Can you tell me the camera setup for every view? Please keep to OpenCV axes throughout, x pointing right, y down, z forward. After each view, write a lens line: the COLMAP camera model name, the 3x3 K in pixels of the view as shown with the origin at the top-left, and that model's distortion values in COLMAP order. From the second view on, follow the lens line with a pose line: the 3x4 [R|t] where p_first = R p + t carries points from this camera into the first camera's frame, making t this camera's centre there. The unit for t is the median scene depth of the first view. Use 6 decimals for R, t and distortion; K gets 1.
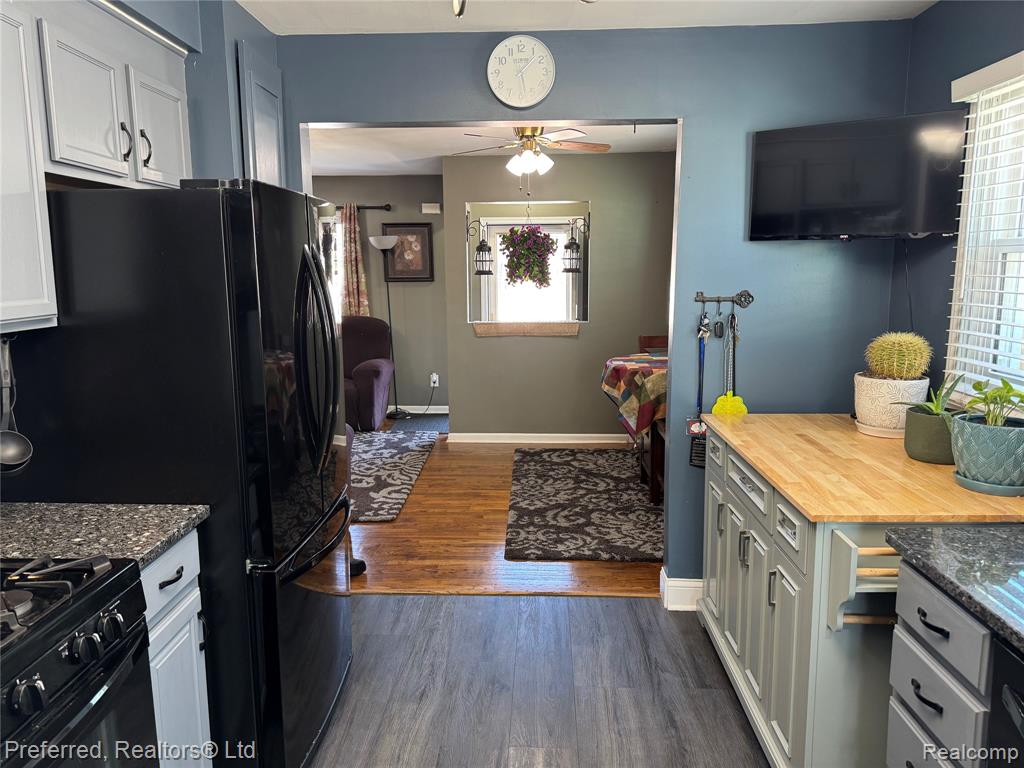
lens RADIAL K [[725.8, 0, 512.0], [0, 725.8, 384.0], [0, 0, 1]] dist [0.111881, -0.131411]
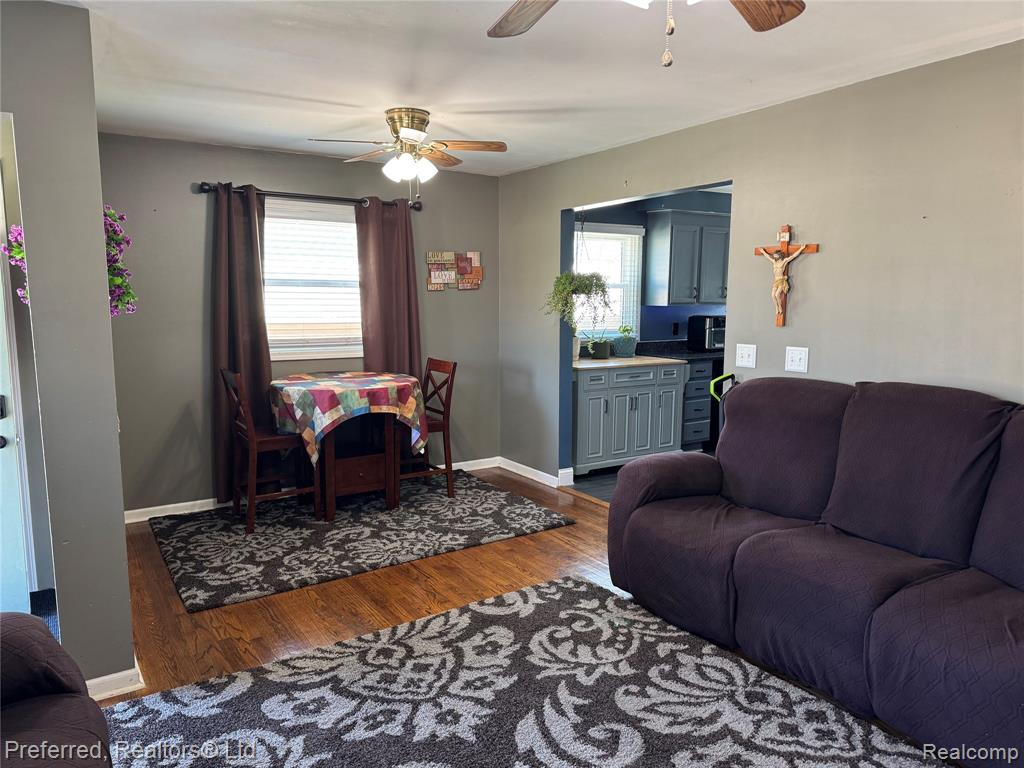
lens RADIAL K [[725.8, 0, 512.0], [0, 725.8, 384.0], [0, 0, 1]] dist [0.111881, -0.131411]
pose [[-0.580268, -0.094170, 0.808963, -0.721444], [0.133519, 0.968854, 0.208556, -0.204226], [-0.803406, 0.229030, -0.549621, 1.338438]]
